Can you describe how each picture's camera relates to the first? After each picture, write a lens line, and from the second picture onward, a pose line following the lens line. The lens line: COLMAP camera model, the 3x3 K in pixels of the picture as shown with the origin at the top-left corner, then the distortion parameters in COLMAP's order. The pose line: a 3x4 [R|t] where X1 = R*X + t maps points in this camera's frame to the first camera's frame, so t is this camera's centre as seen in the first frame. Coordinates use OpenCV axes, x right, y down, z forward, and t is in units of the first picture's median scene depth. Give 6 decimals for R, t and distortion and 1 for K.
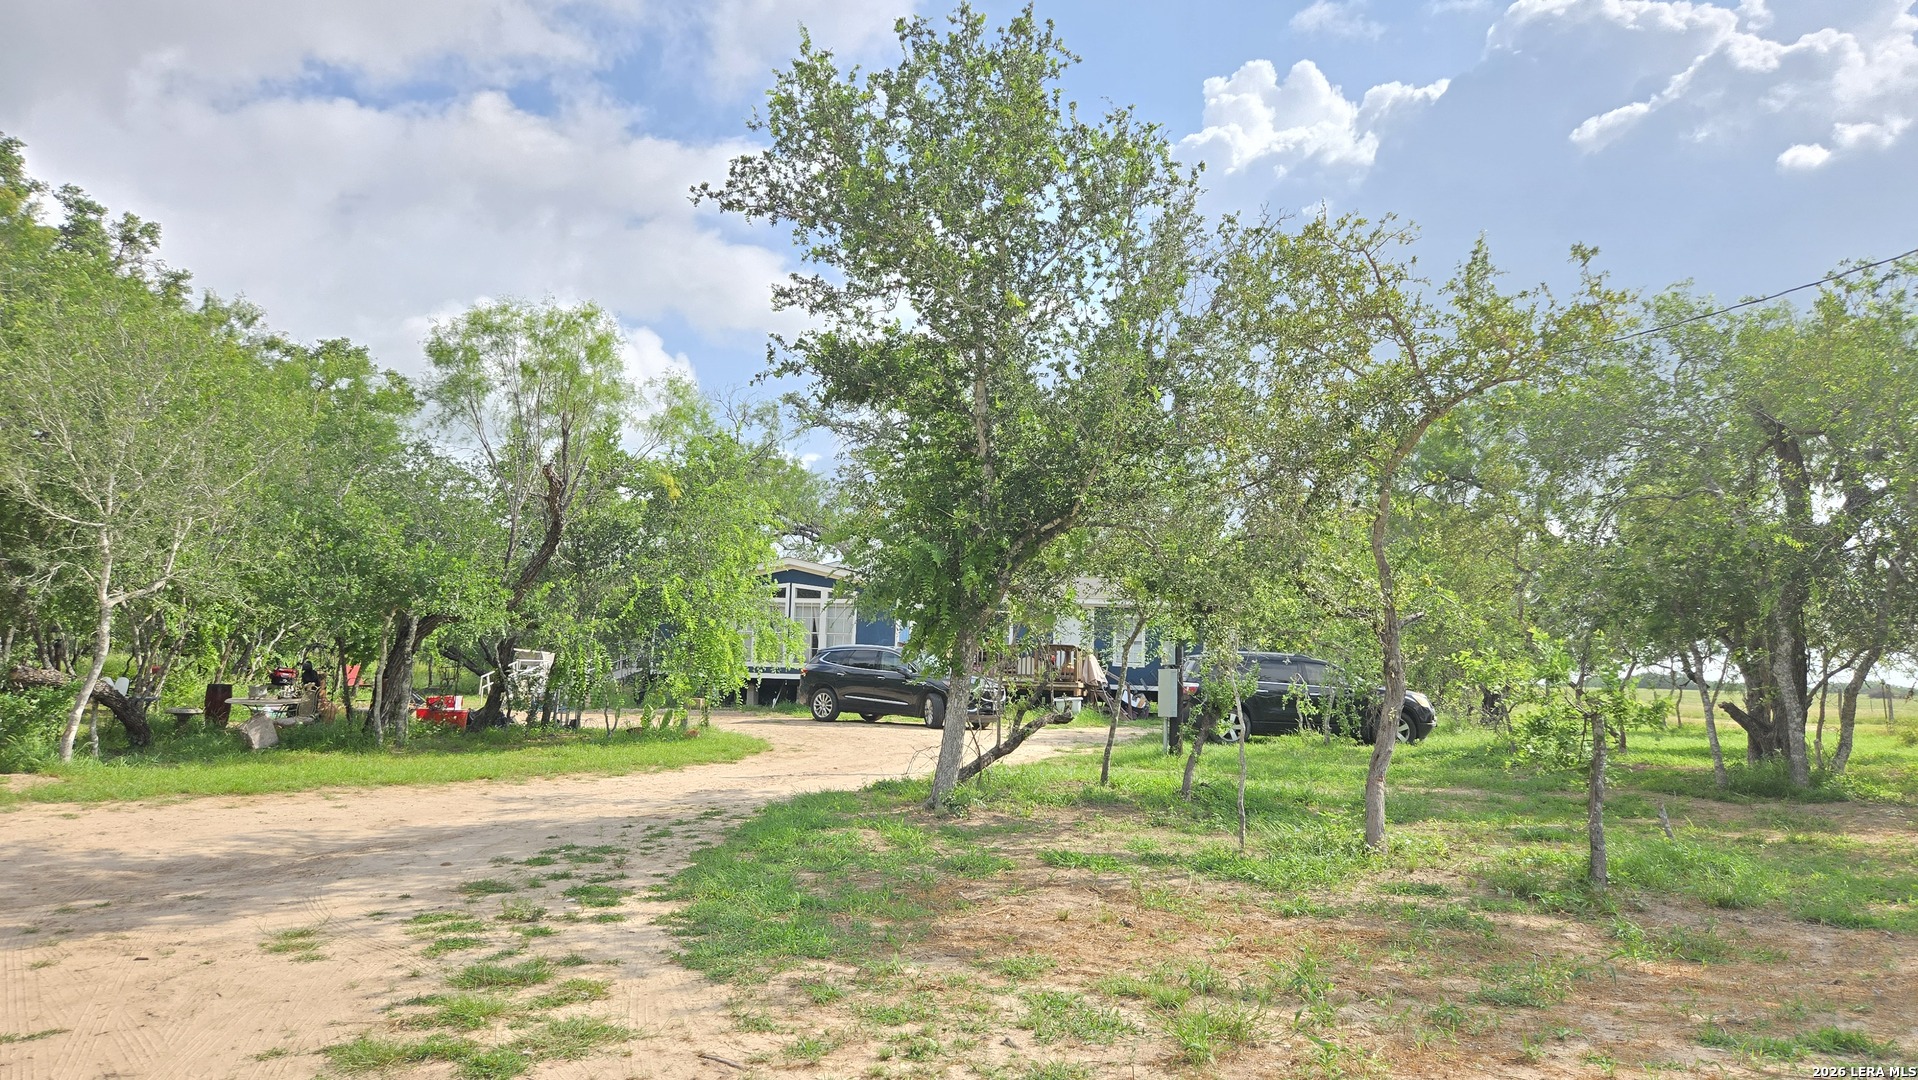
lens RADIAL K [[1268.1, 0, 955.9], [0, 1268.1, 540.1], [0, 0, 1]] dist [0.003908, -0.001098]
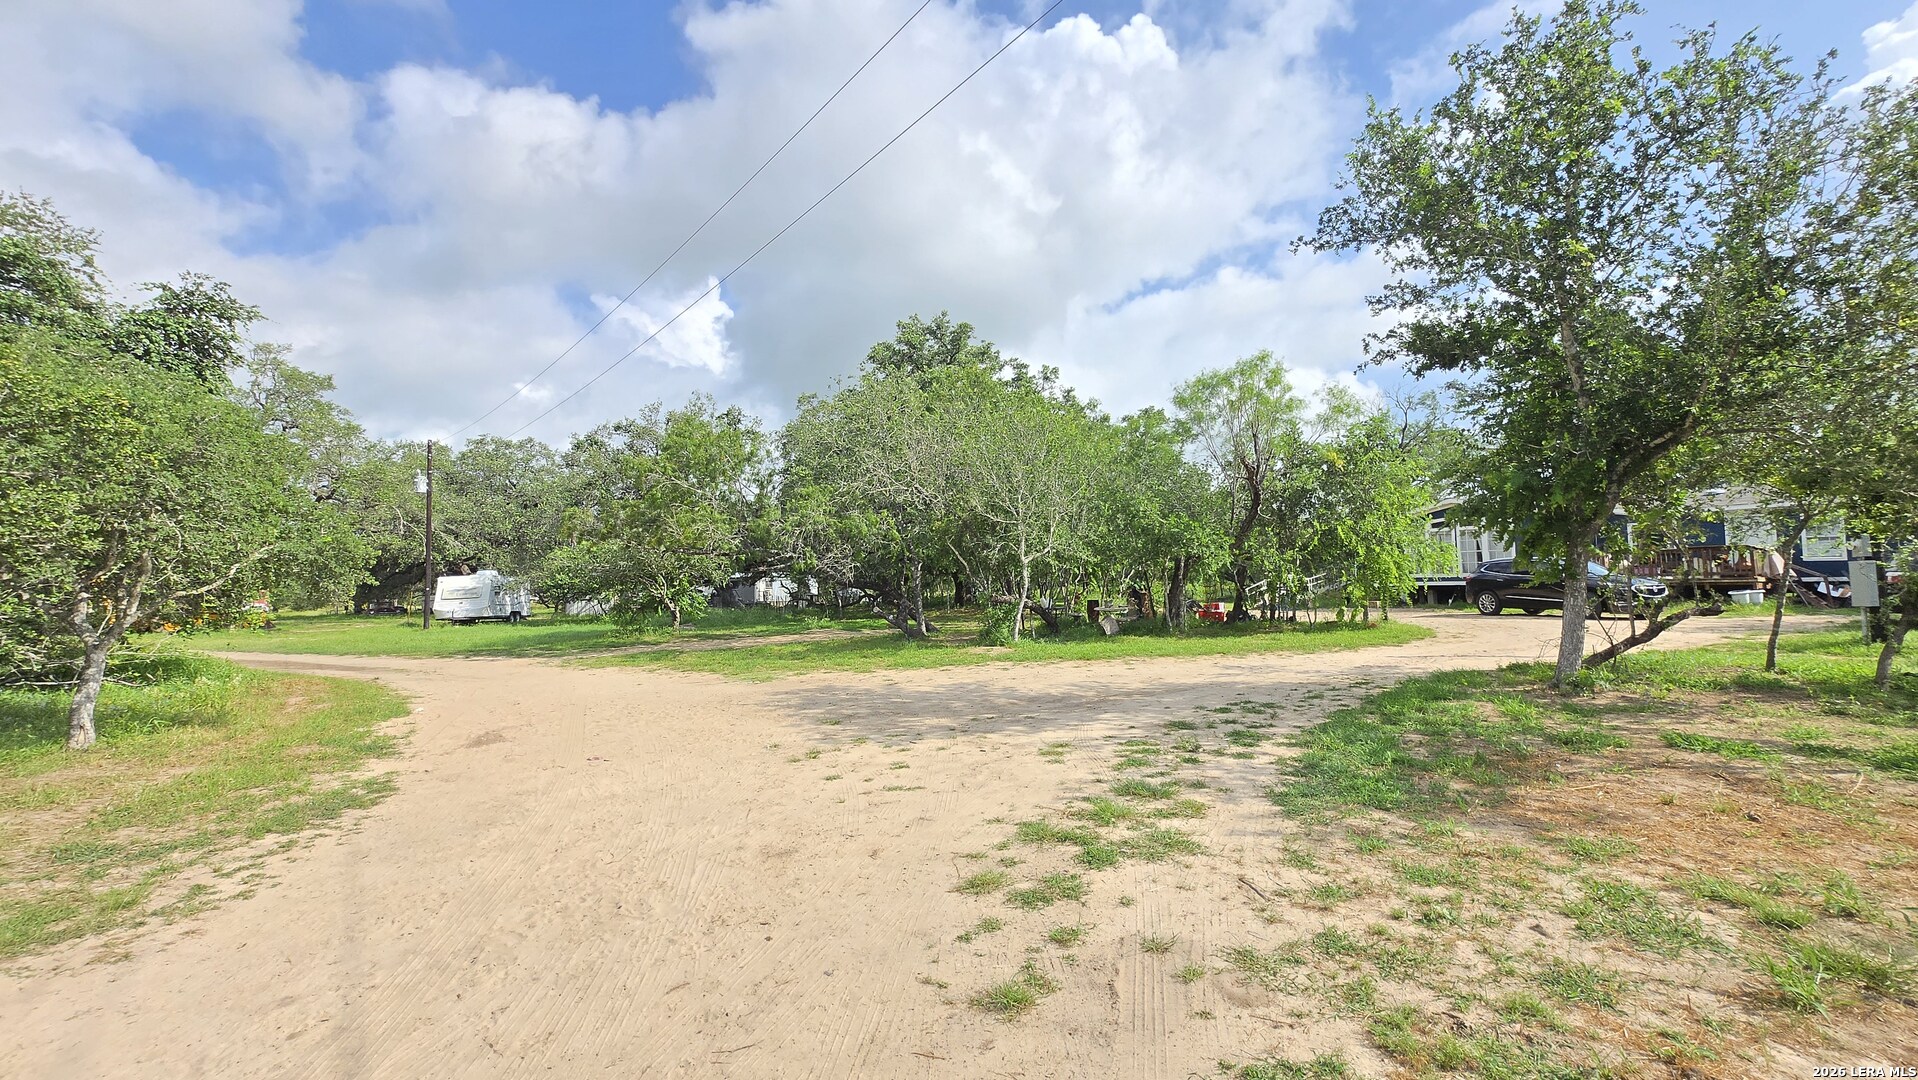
lens RADIAL K [[743.5, 0, 966.8], [0, 743.5, 546.6], [0, 0, 1]] dist [-0.014920, 0.000395]
pose [[0.735209, -0.074291, -0.673757, 0.053440], [0.106533, 0.994287, 0.006616, 0.012710], [0.669417, -0.076641, 0.738923, 0.112649]]
